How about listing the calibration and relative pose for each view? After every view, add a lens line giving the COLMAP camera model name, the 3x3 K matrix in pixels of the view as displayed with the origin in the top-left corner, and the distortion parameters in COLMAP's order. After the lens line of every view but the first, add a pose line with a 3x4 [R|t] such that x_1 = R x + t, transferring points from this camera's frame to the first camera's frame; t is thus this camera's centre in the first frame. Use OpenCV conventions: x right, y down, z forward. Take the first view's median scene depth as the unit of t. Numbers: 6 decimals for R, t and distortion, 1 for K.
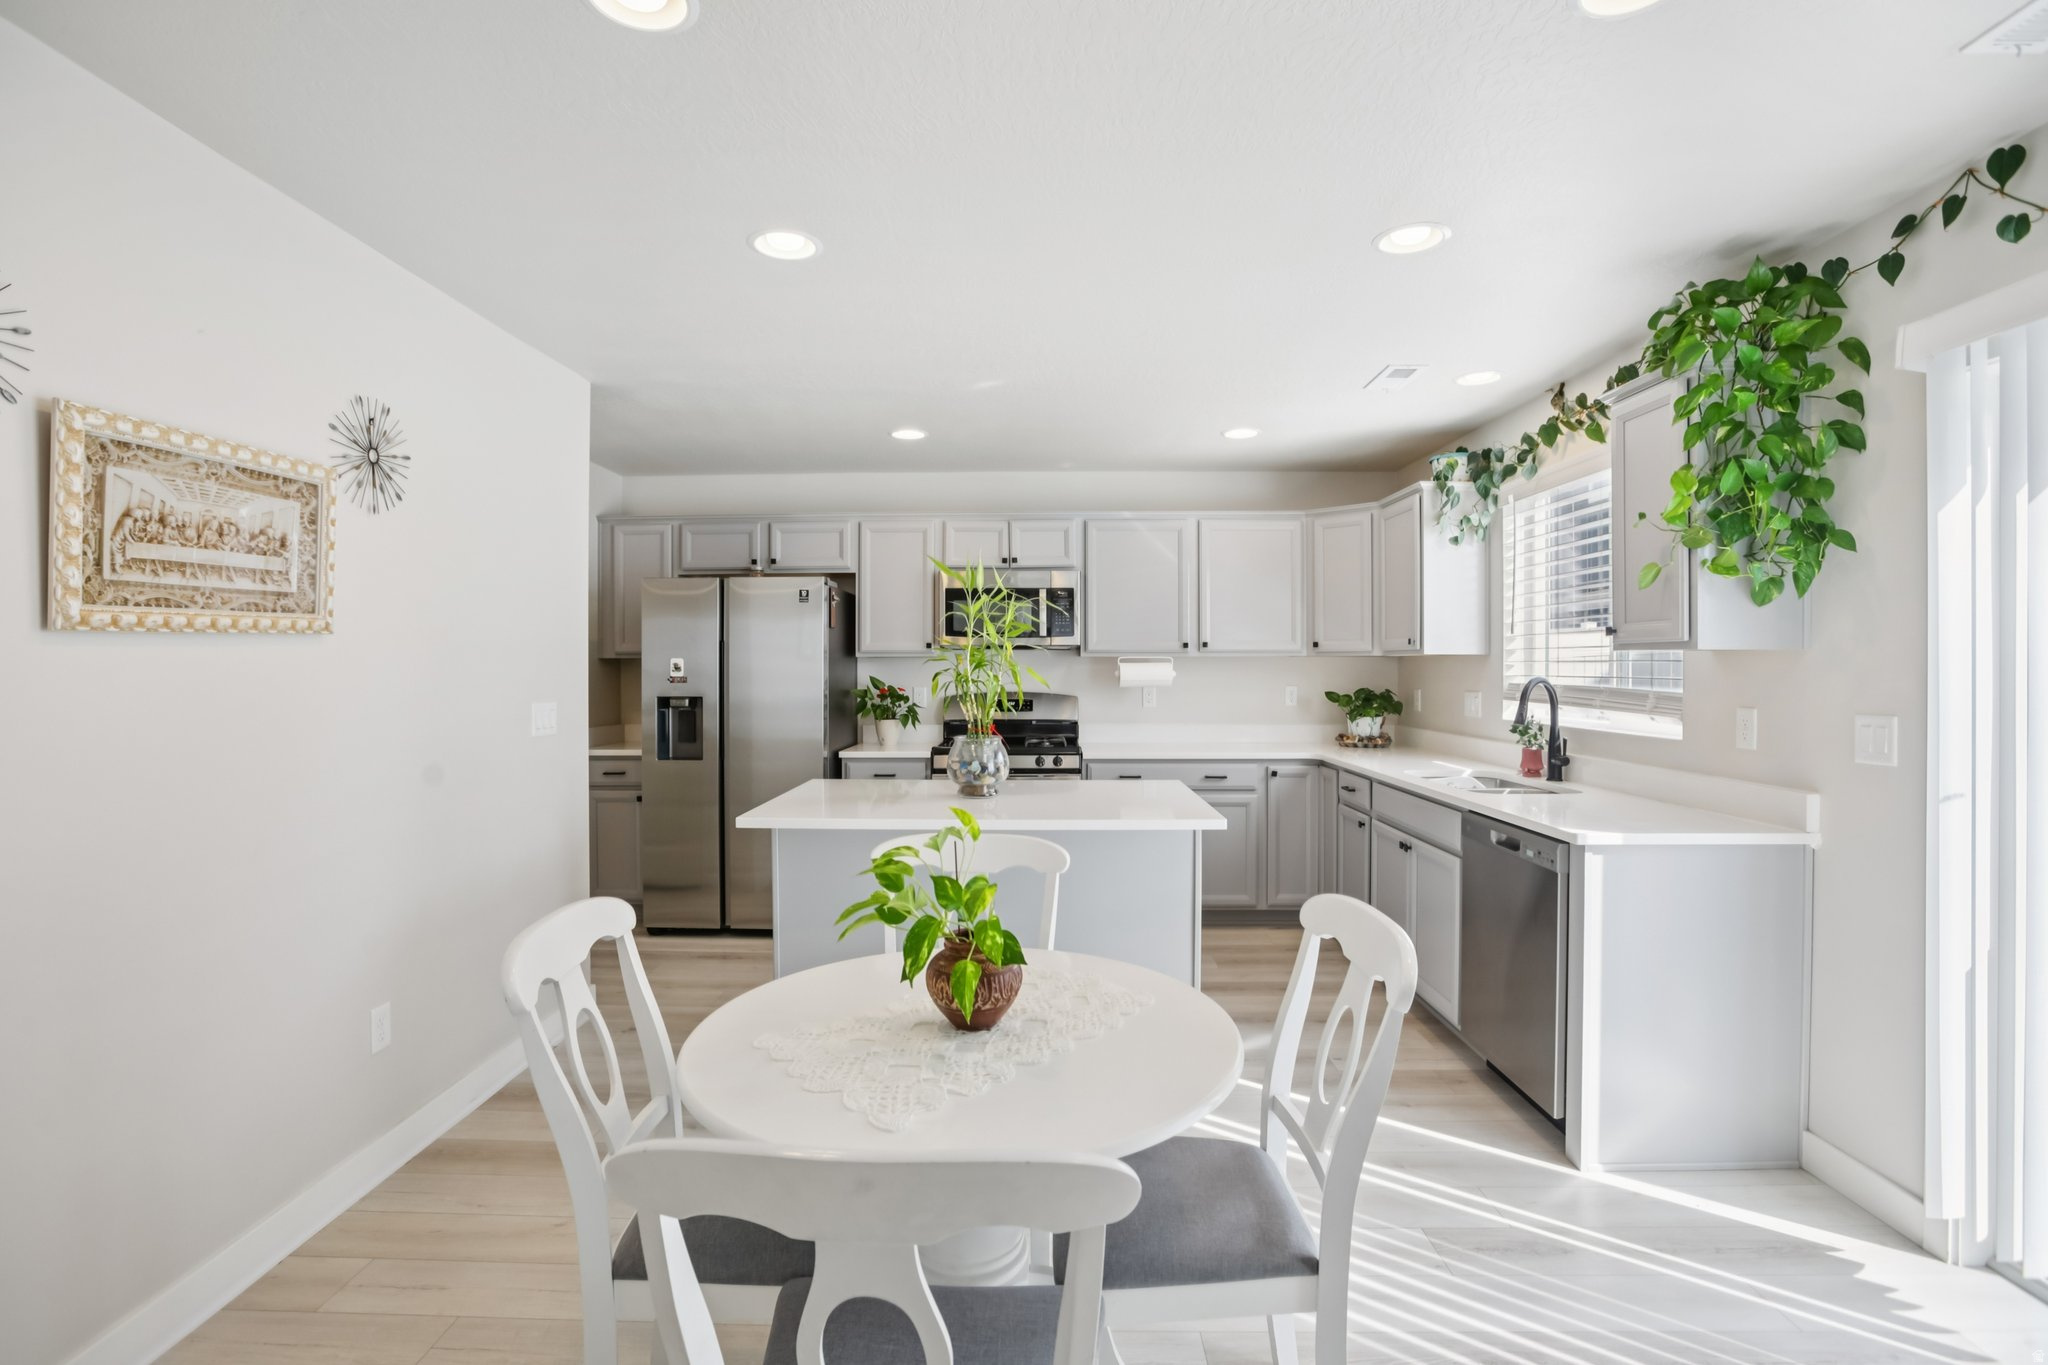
lens RADIAL K [[963.2, 0, 1026.6], [0, 963.2, 664.3], [0, 0, 1]] dist [-0.061868, 0.025413]
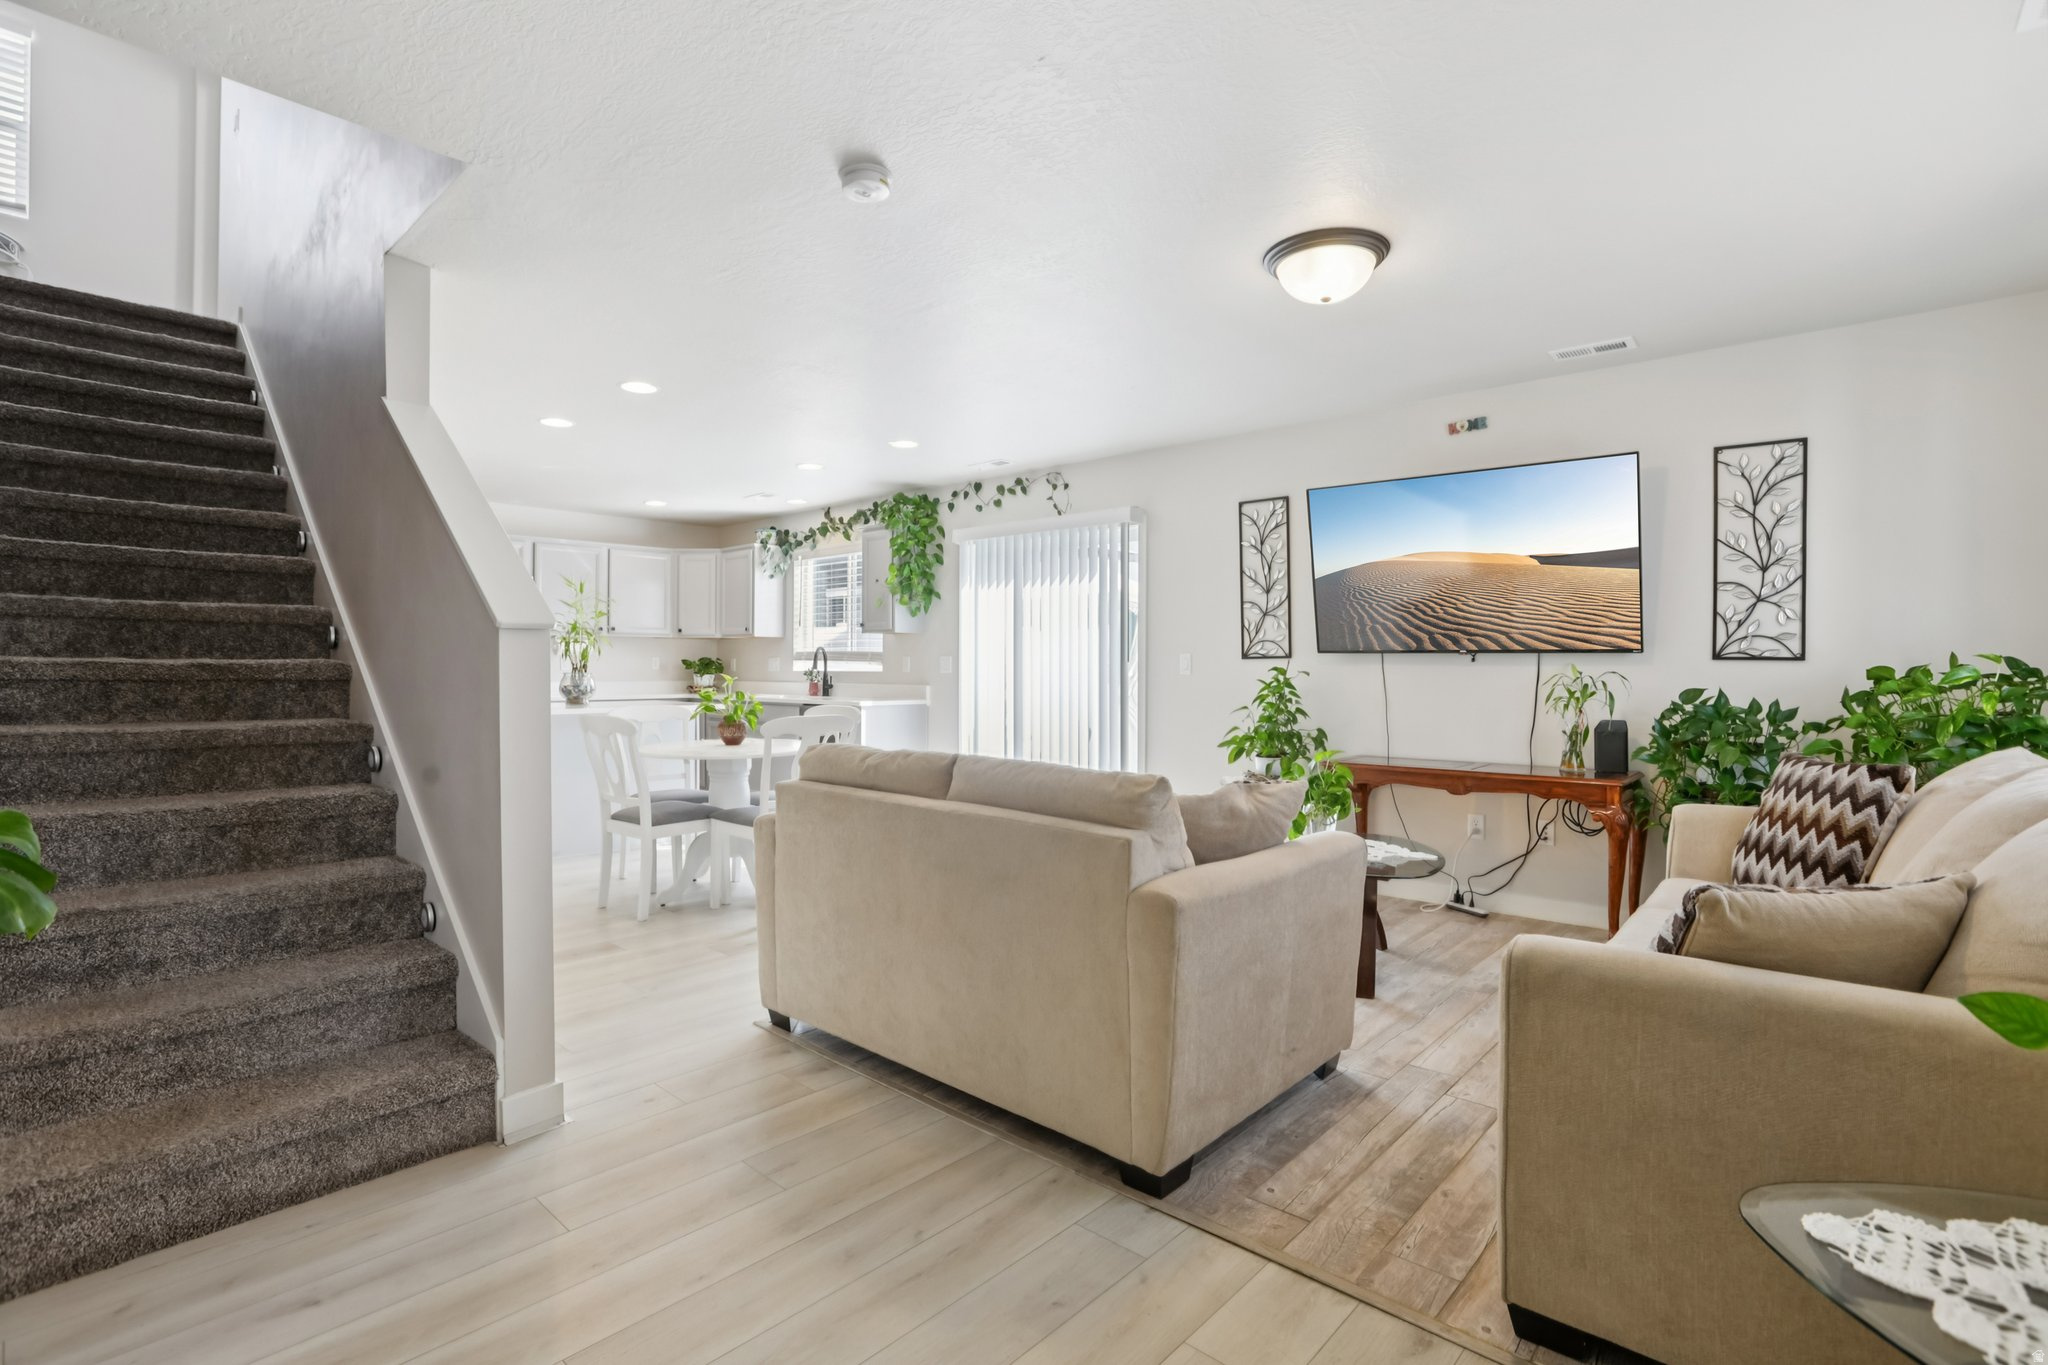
lens RADIAL K [[936.9, 0, 1024.0], [0, 936.9, 682.5], [0, 0, 1]] dist [-0.001887, -0.000110]
pose [[0.667889, -0.007774, 0.744220, -0.628679], [-0.005161, 0.999873, 0.015076, 0.052078], [-0.744243, -0.013911, 0.667764, -0.649324]]
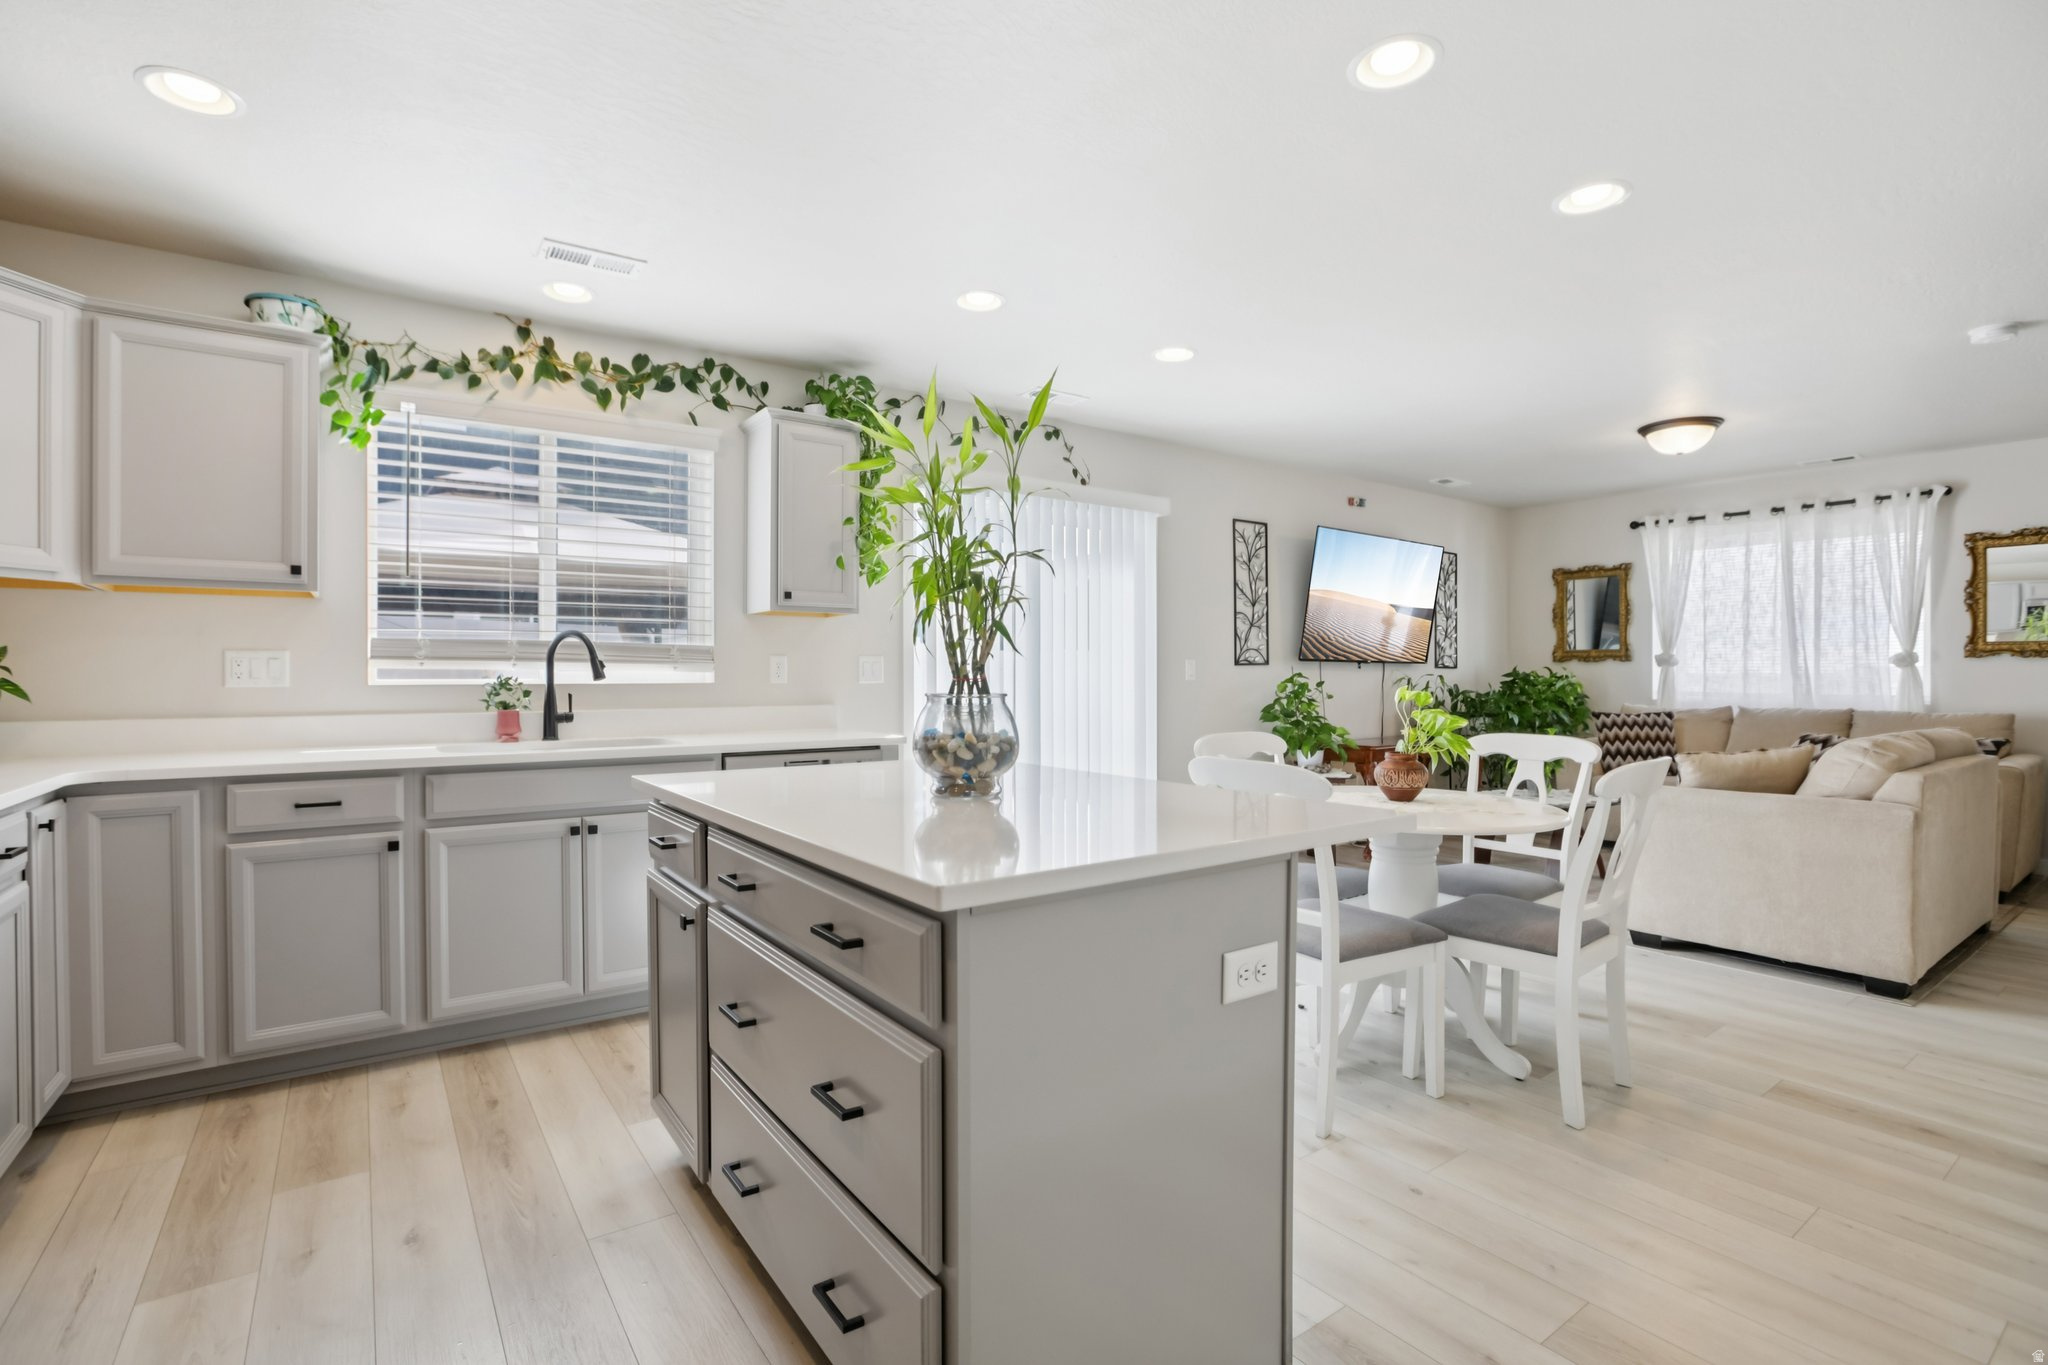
lens RADIAL K [[971.6, 0, 1024.0], [0, 971.6, 682.5], [0, 0, 1]] dist [-0.061894, 0.037068]
pose [[-0.582588, -0.029846, 0.812219, -0.450945], [-0.012950, 0.999540, 0.027441, 0.027660], [-0.812664, 0.005468, -0.582706, 1.039537]]
